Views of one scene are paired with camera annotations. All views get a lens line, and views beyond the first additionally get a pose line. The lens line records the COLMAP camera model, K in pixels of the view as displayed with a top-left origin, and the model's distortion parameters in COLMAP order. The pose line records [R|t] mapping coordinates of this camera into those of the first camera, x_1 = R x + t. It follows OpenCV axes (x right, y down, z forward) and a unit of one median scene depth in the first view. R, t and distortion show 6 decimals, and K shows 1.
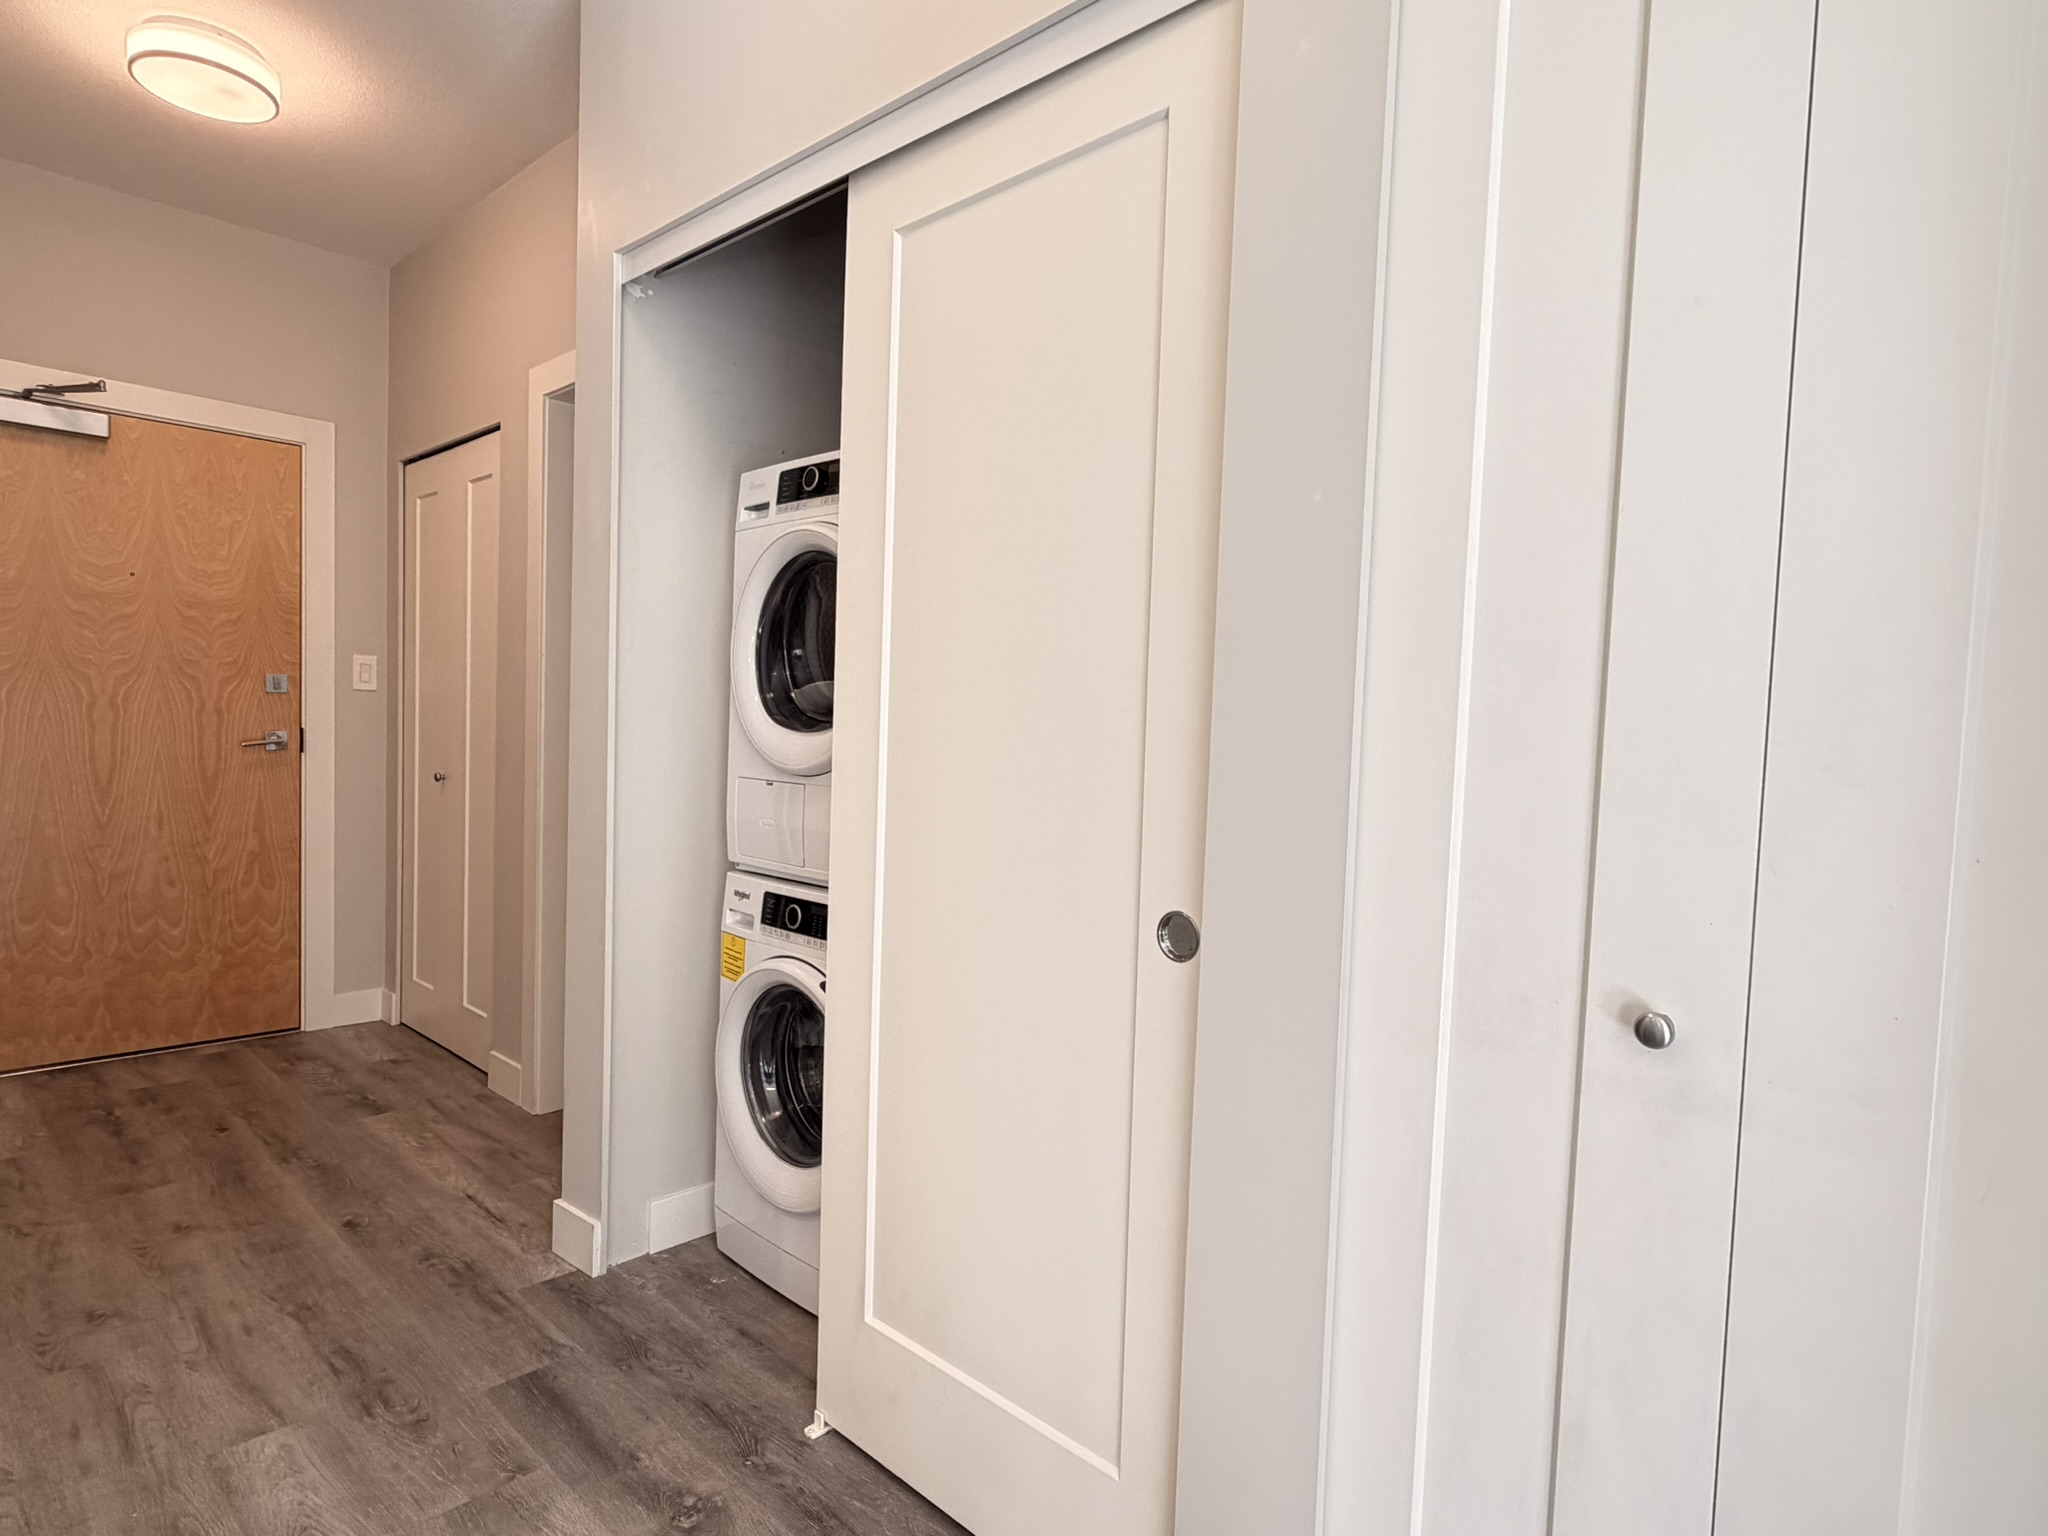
lens RADIAL K [[1119.1, 0, 1018.0], [0, 1119.1, 777.9], [0, 0, 1]] dist [0.002518, -0.001916]
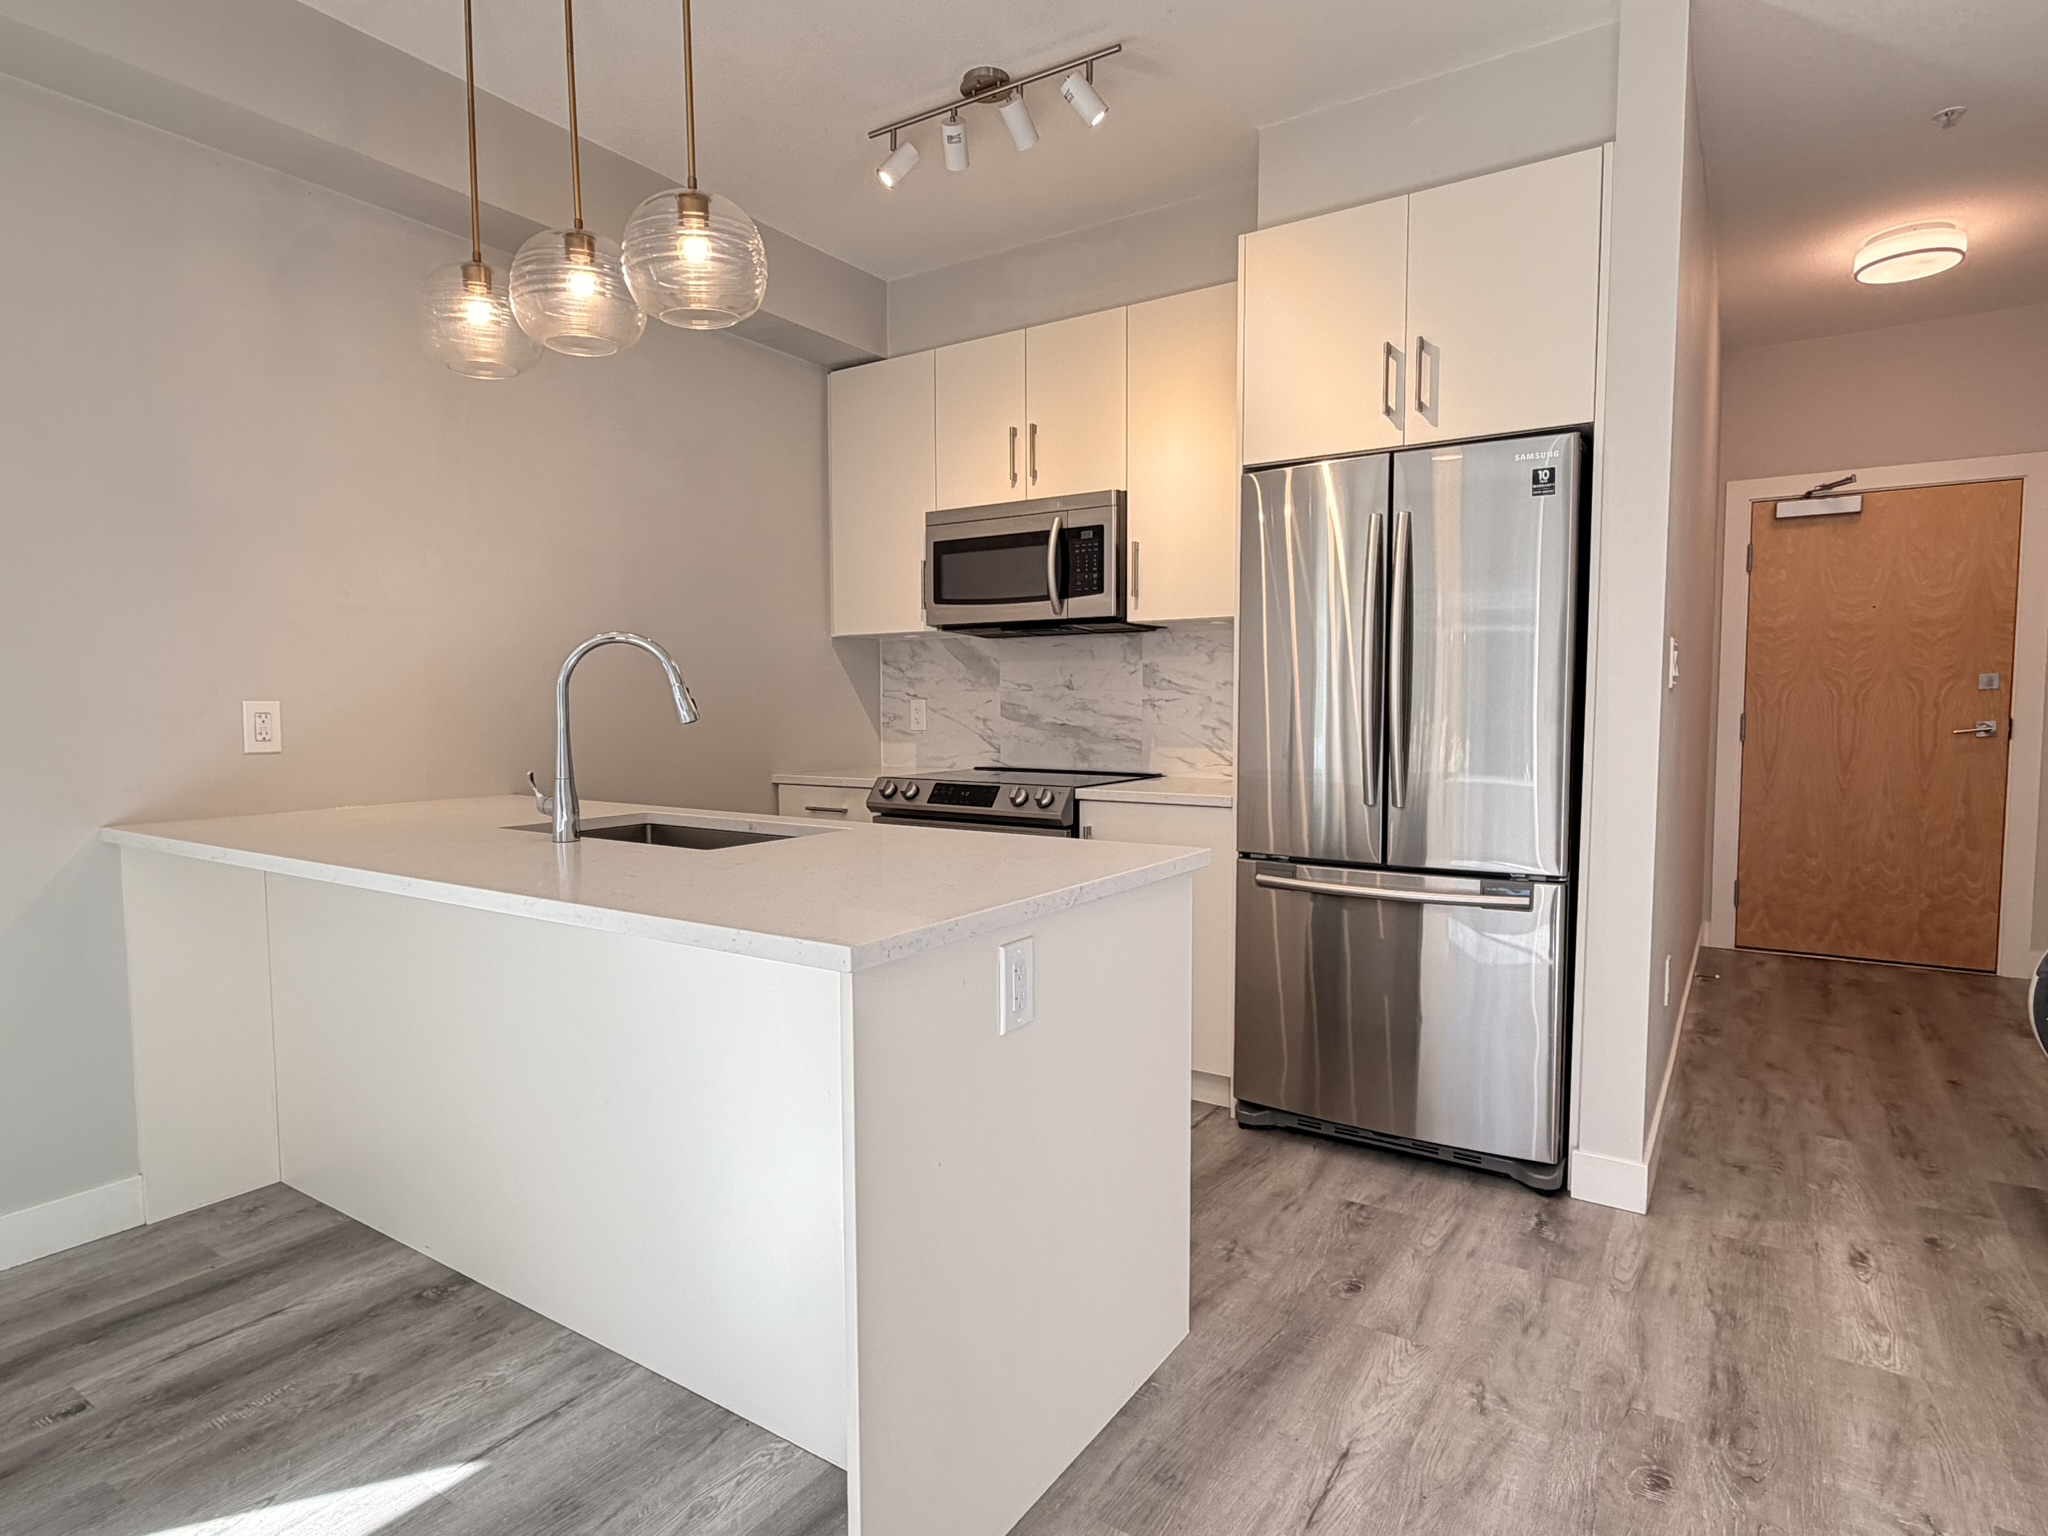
lens RADIAL K [[1119.1, 0, 1018.0], [0, 1119.1, 777.9], [0, 0, 1]] dist [0.002518, -0.001916]
pose [[0.172212, 0.032109, -0.984537, 0.387523], [-0.035411, 0.999024, 0.026388, 0.027196], [0.984423, 0.030319, 0.173181, -0.261023]]
